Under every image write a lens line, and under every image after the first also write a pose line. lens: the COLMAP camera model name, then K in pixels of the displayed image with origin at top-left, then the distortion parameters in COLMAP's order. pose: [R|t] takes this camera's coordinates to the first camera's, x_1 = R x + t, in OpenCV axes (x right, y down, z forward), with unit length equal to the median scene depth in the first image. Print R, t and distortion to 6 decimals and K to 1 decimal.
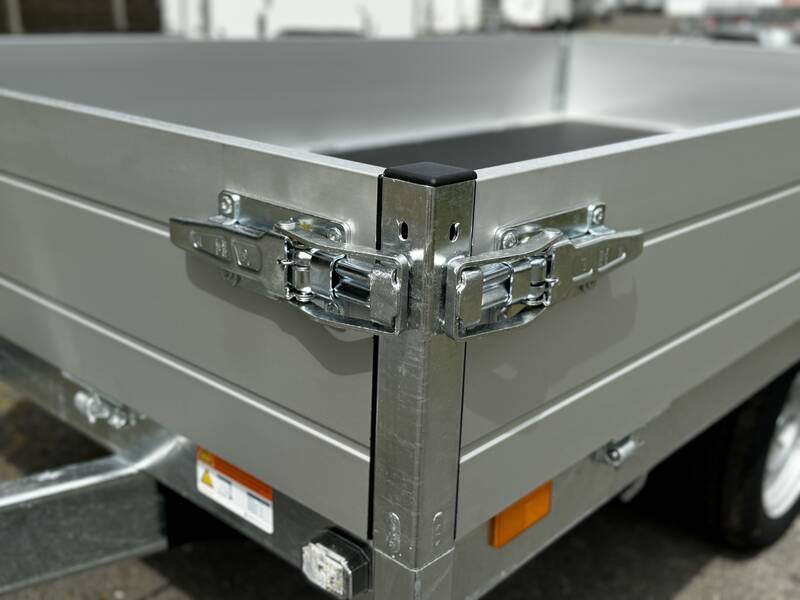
lens RADIAL K [[865.8, 0, 400.0], [0, 865.8, 300.0], [0, 0, 1]] dist [0.180597, -0.390177]
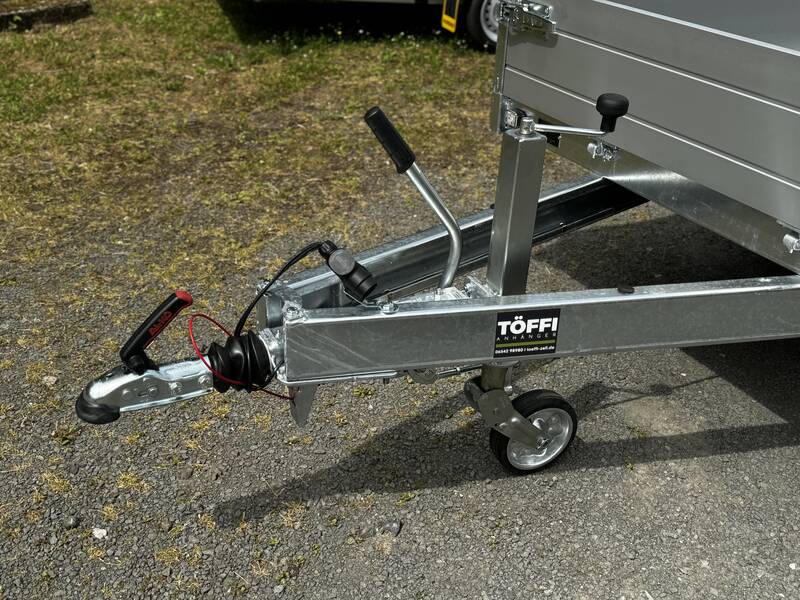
lens RADIAL K [[865.8, 0, 400.0], [0, 865.8, 300.0], [0, 0, 1]] dist [0.180597, -0.390177]
pose [[0.930905, 0.164061, -0.326342, -0.603018], [-0.113791, 0.979248, 0.167703, 0.036218], [0.347083, -0.118981, 0.930256, -1.043427]]
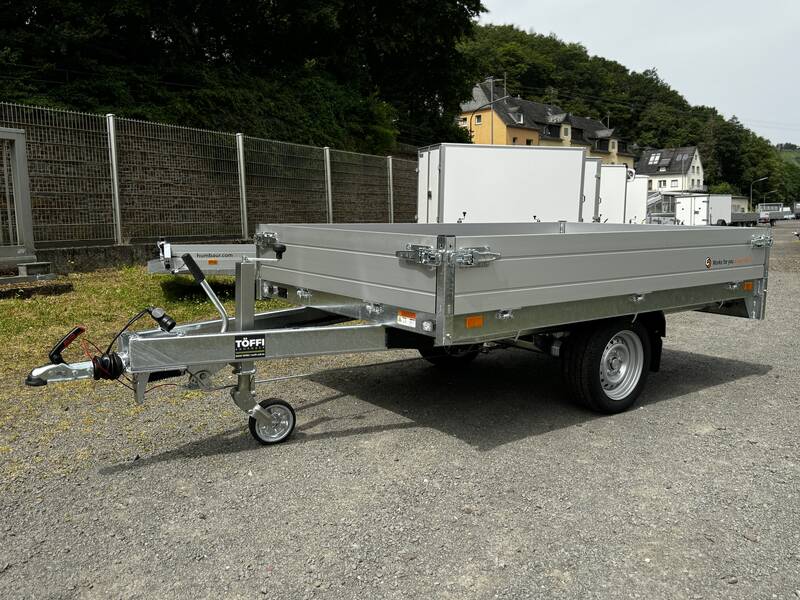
lens RADIAL K [[664.4, 0, 400.6], [0, 664.4, 304.9], [0, 0, 1]] dist [0.116005, -0.212913]
pose [[0.984714, 0.000652, -0.174180, 0.362891], [-0.033723, 0.981786, -0.186974, 0.810519], [0.170886, 0.189989, 0.966800, -2.261820]]
